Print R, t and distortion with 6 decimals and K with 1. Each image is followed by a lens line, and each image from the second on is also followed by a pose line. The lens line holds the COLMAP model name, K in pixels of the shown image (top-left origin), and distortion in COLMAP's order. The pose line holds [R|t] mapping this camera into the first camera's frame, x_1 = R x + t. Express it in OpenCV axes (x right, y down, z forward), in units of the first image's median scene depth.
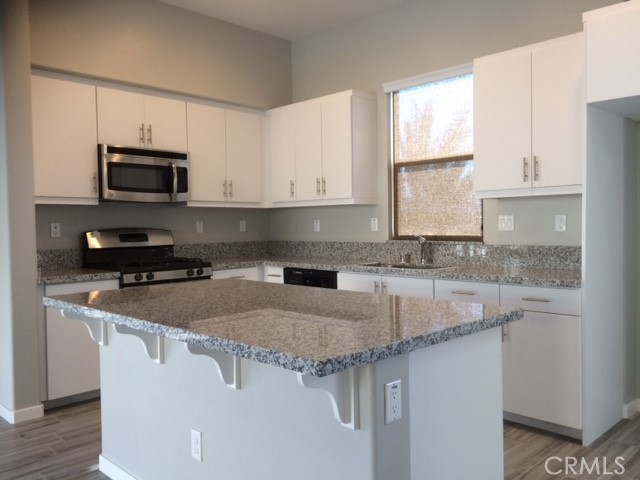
lens RADIAL K [[549.2, 0, 317.6], [0, 549.2, 241.7], [0, 0, 1]] dist [0.067424, -0.089167]
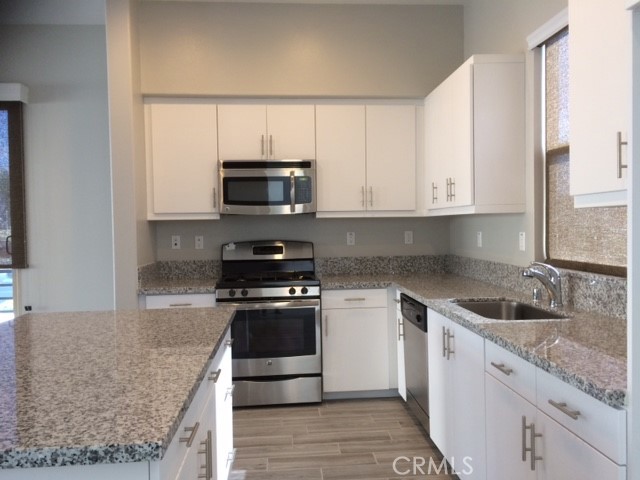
lens RADIAL K [[549.2, 0, 316.4], [0, 549.2, 239.8], [0, 0, 1]] dist [0.067424, -0.089167]
pose [[0.758030, 0.018209, -0.651965, 0.388940], [-0.014676, 0.999833, 0.010862, -0.039420], [0.652054, 0.001334, 0.758171, 0.319472]]
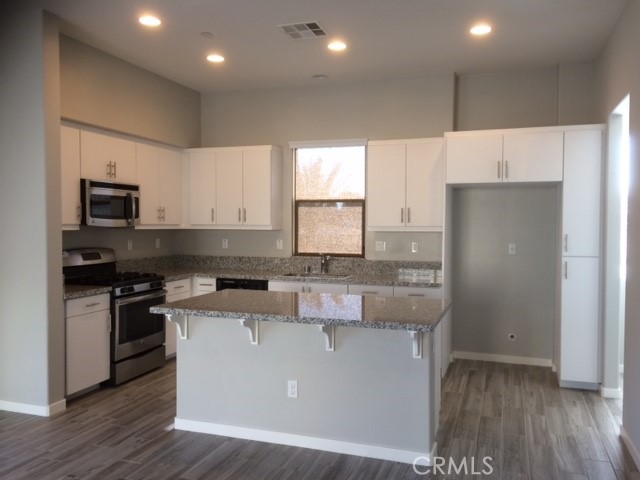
lens RADIAL K [[549.2, 0, 319.0], [0, 549.2, 242.0], [0, 0, 1]] dist [0.067424, -0.089167]
pose [[0.896386, 0.002178, 0.443268, -0.435275], [-0.002741, 0.999996, 0.000629, -0.040802], [-0.443265, -0.001778, 0.896389, -0.264767]]
